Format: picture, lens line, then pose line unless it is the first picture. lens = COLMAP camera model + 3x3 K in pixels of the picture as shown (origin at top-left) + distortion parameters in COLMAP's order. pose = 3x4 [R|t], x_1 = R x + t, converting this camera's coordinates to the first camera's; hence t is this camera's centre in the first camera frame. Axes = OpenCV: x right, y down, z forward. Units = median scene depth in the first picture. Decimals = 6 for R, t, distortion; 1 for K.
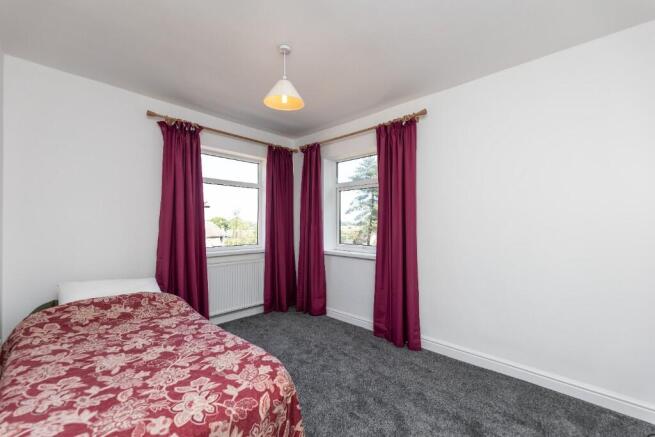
lens RADIAL K [[269.9, 0, 327.5], [0, 269.9, 218.5], [0, 0, 1]] dist [0.000995, 0.000144]
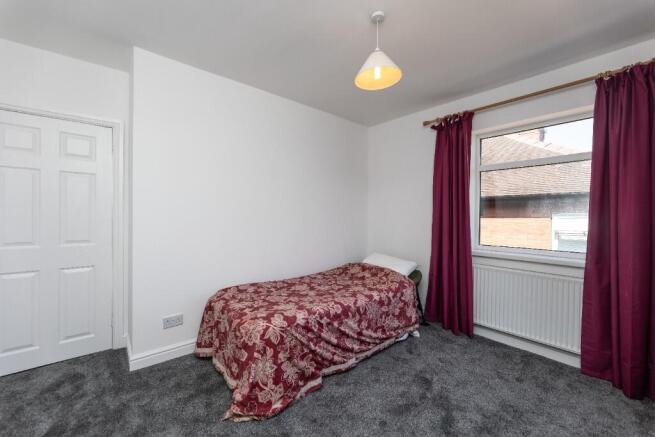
lens RADIAL K [[266.1, 0, 324.9], [0, 266.1, 210.2], [0, 0, 1]] dist [0.000982, 0.000047]
pose [[-0.102262, -0.018625, -0.994583, 0.678822], [0.010057, 0.999754, -0.019756, 0.010340], [0.994707, -0.012022, -0.102050, 0.857157]]
